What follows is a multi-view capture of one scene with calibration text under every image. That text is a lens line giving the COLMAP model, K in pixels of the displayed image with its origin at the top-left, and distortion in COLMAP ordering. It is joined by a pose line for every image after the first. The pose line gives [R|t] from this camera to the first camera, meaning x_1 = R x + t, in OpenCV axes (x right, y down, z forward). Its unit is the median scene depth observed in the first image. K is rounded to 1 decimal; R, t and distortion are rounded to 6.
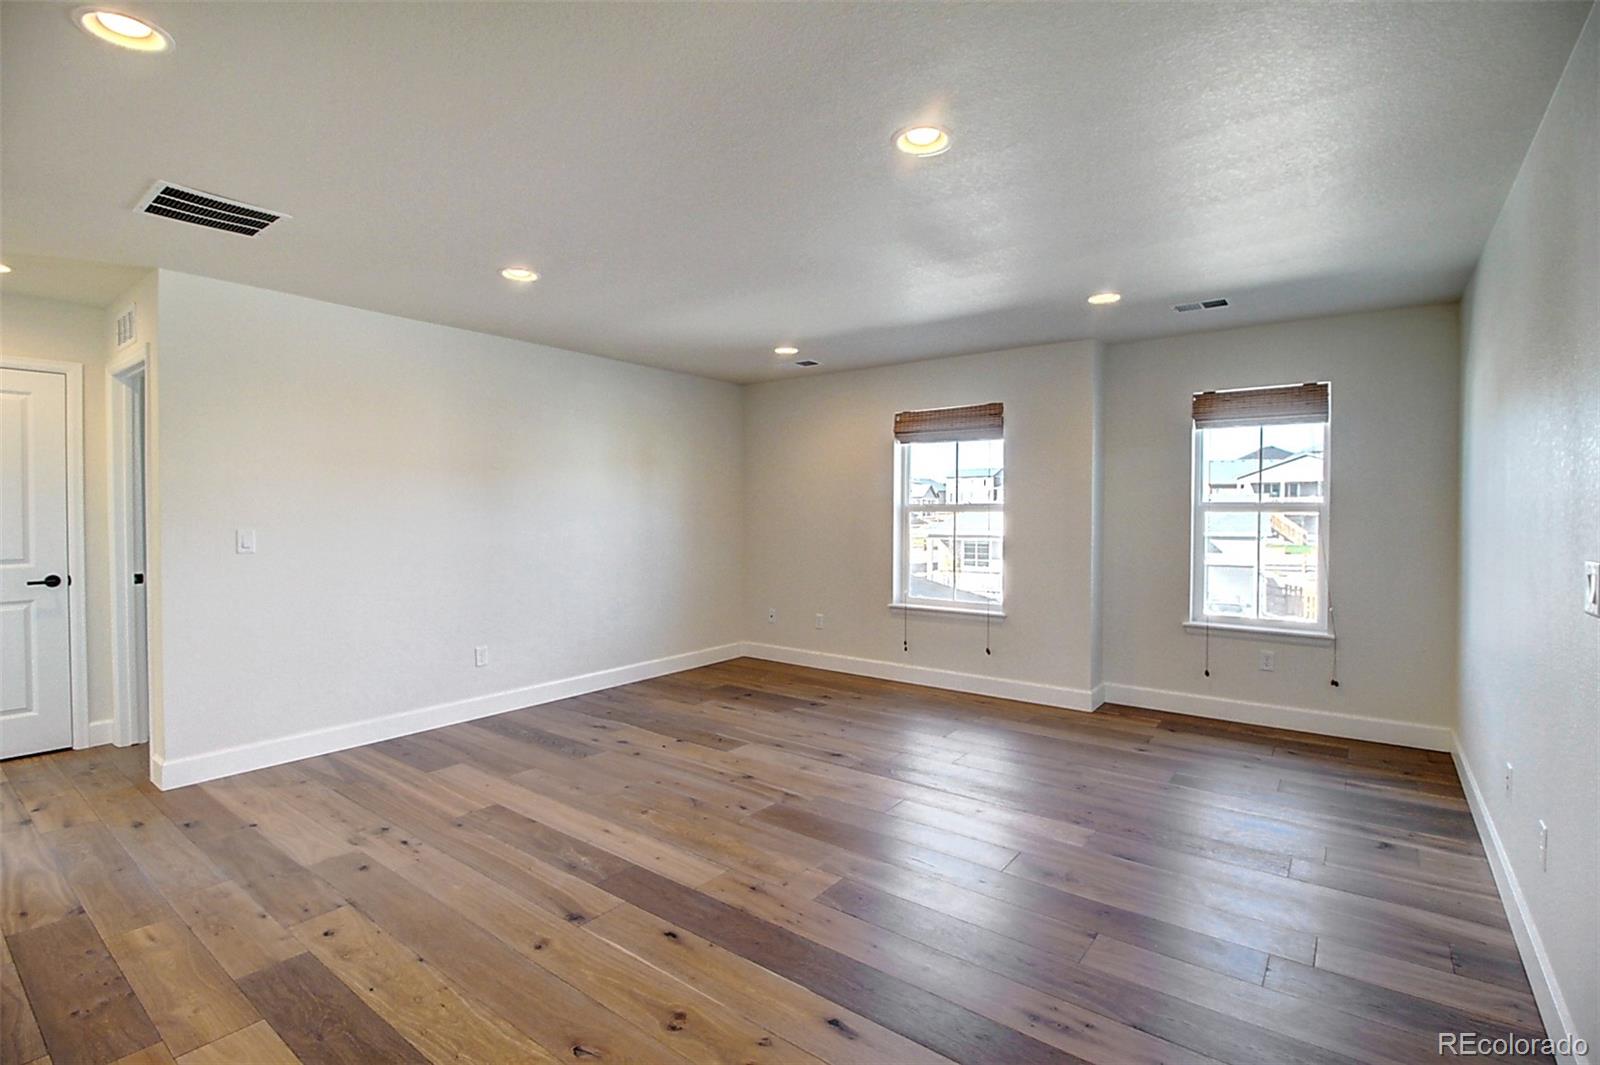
lens RADIAL K [[745.9, 0, 823.0], [0, 745.9, 520.3], [0, 0, 1]] dist [-0.005653, -0.001373]
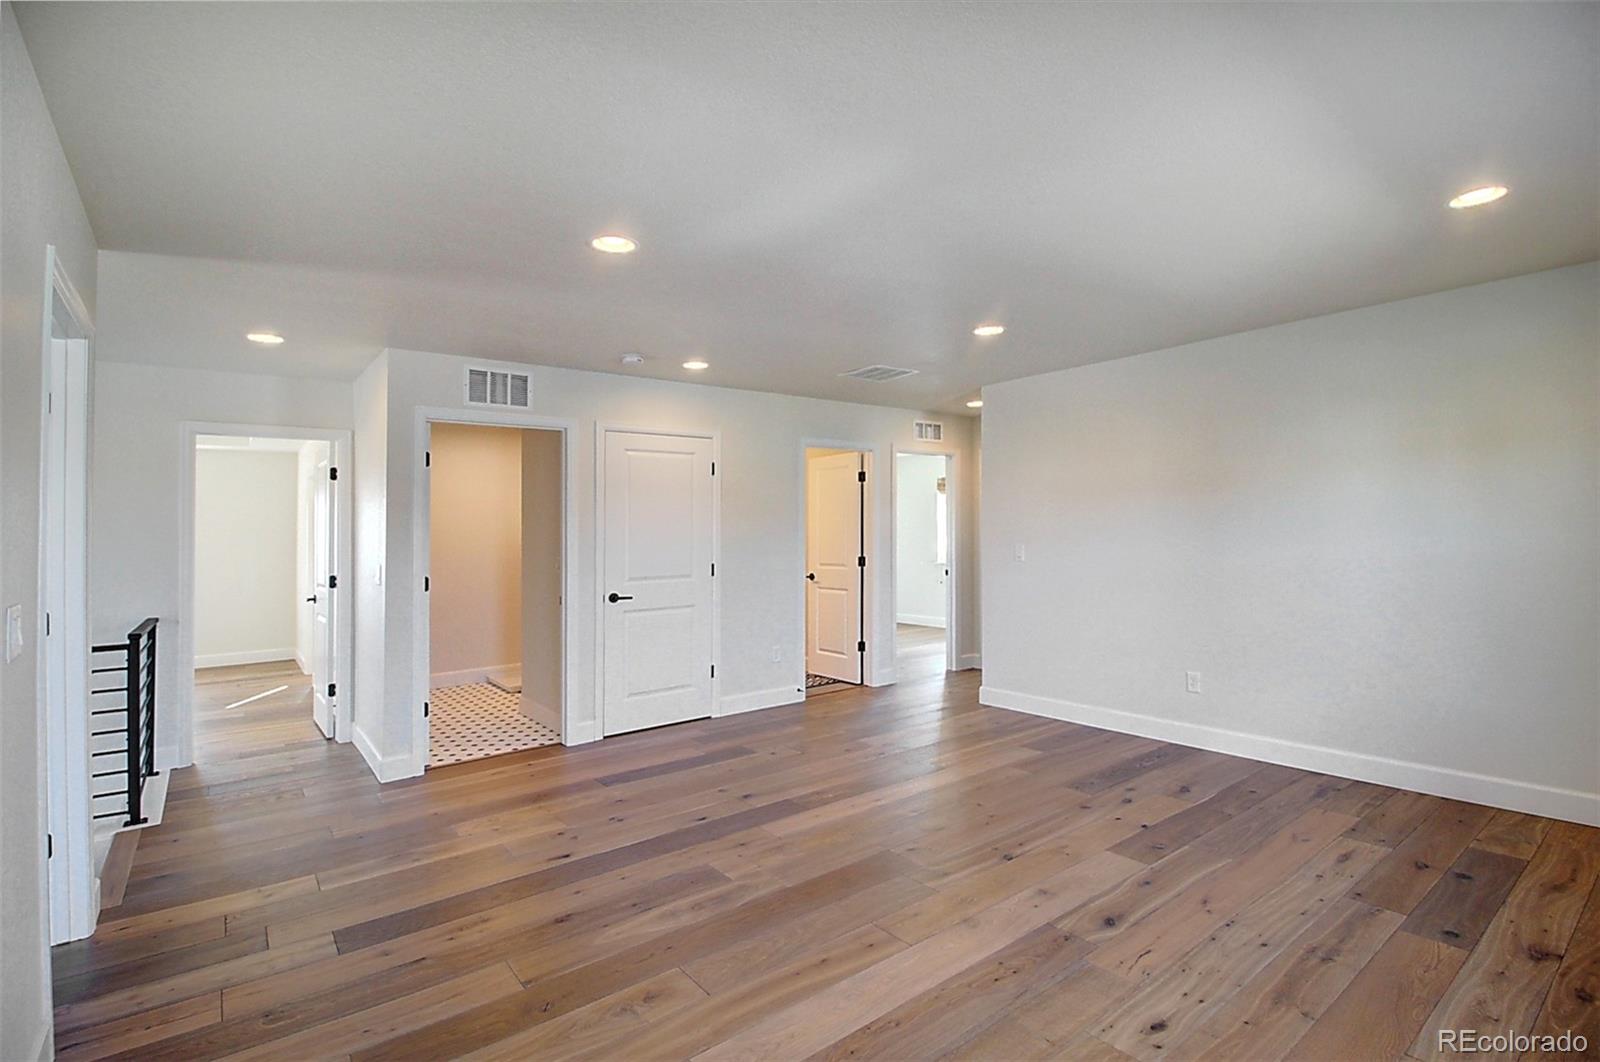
lens RADIAL K [[740.9, 0, 805.0], [0, 740.9, 562.8], [0, 0, 1]] dist [-0.001872, 0.000001]
pose [[-0.266576, 0.041145, -0.962935, 0.737251], [0.008136, 0.999149, 0.040440, -0.012597], [0.963780, 0.002946, -0.266683, 1.013761]]
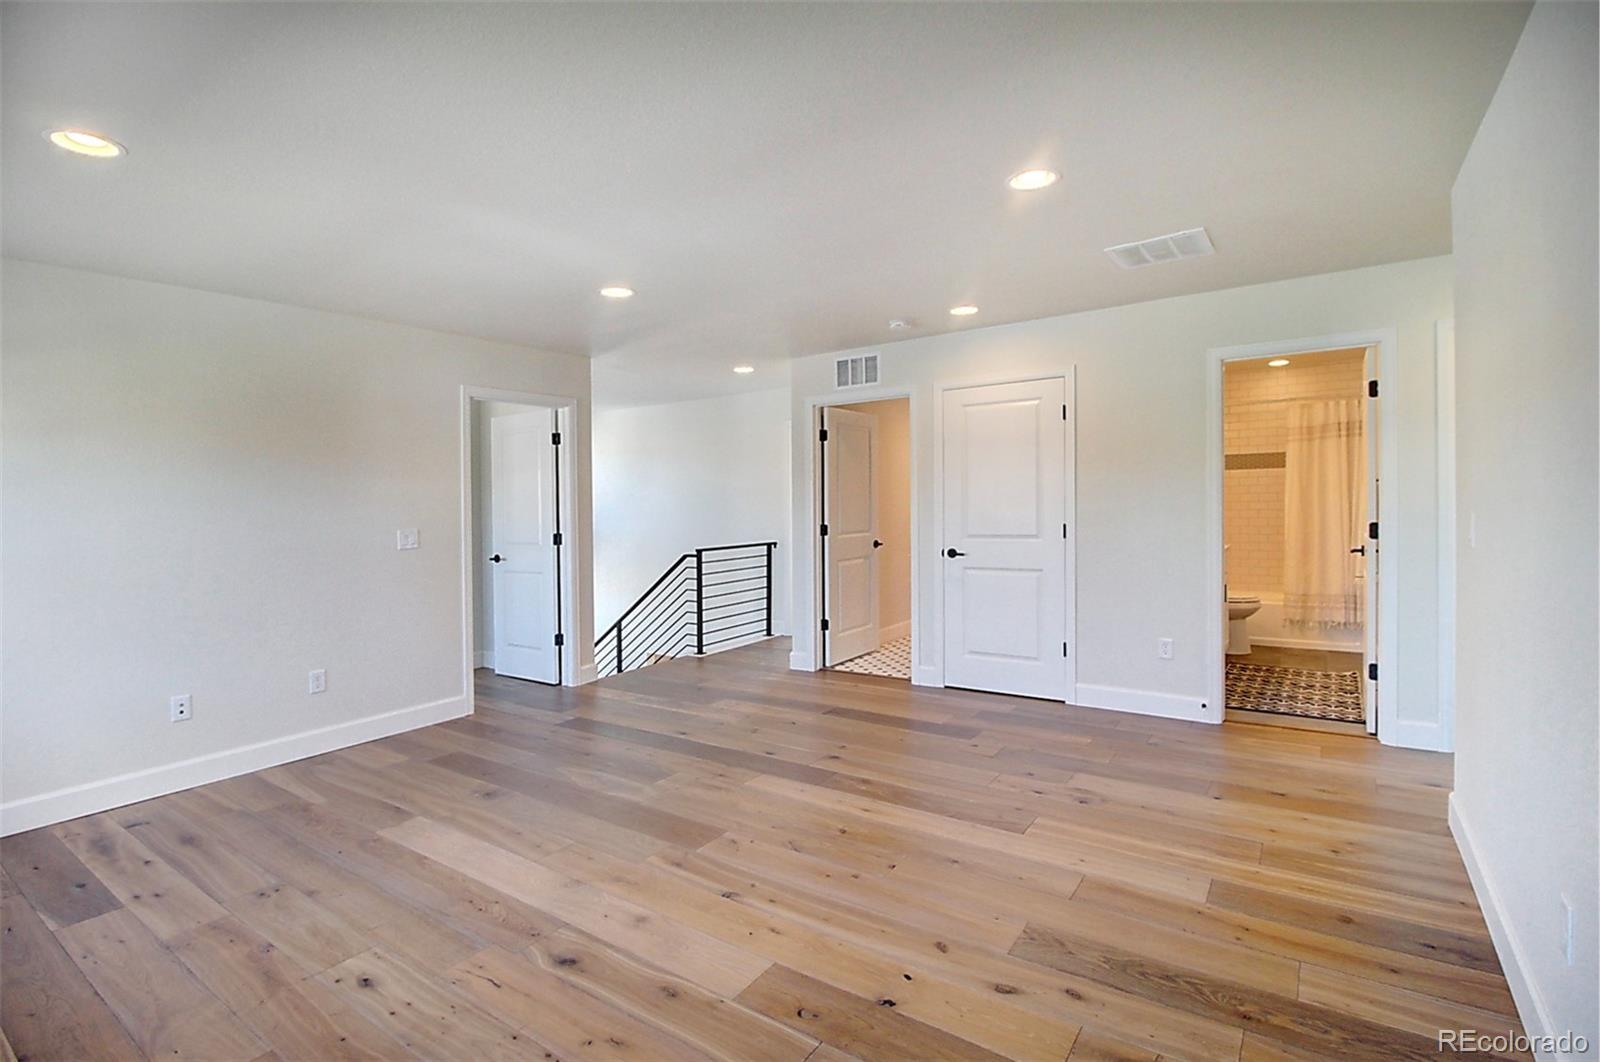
lens RADIAL K [[745.9, 0, 823.0], [0, 745.9, 518.8], [0, 0, 1]] dist [-0.005653, -0.001373]
pose [[-0.998428, 0.027694, -0.048720, -0.162720], [0.025875, 0.998959, 0.037581, -0.018918], [0.049710, 0.036261, -0.998105, 1.686924]]
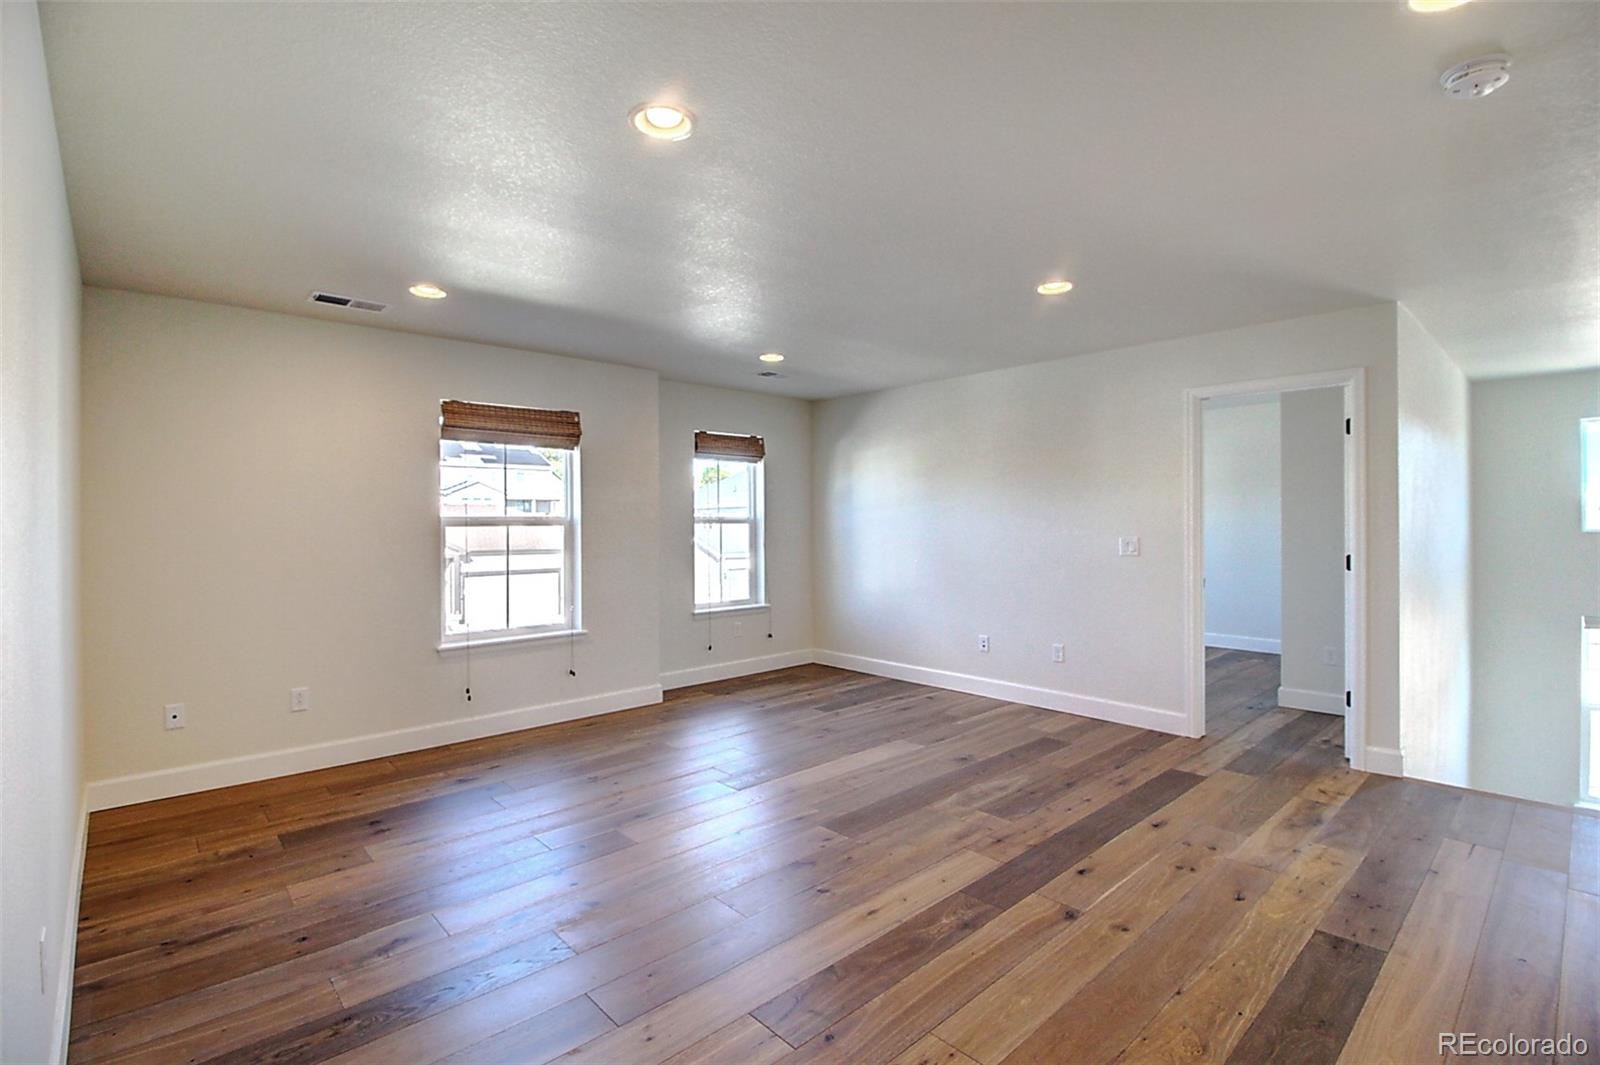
lens RADIAL K [[741.3, 0, 800.0], [0, 741.3, 532.5], [0, 0, 1]] dist [-0.002063, -0.000406]
pose [[0.183410, -0.018363, 0.982865, -0.935486], [0.018452, 0.999714, 0.015235, -0.017327], [-0.982863, 0.015341, 0.183696, 0.776041]]
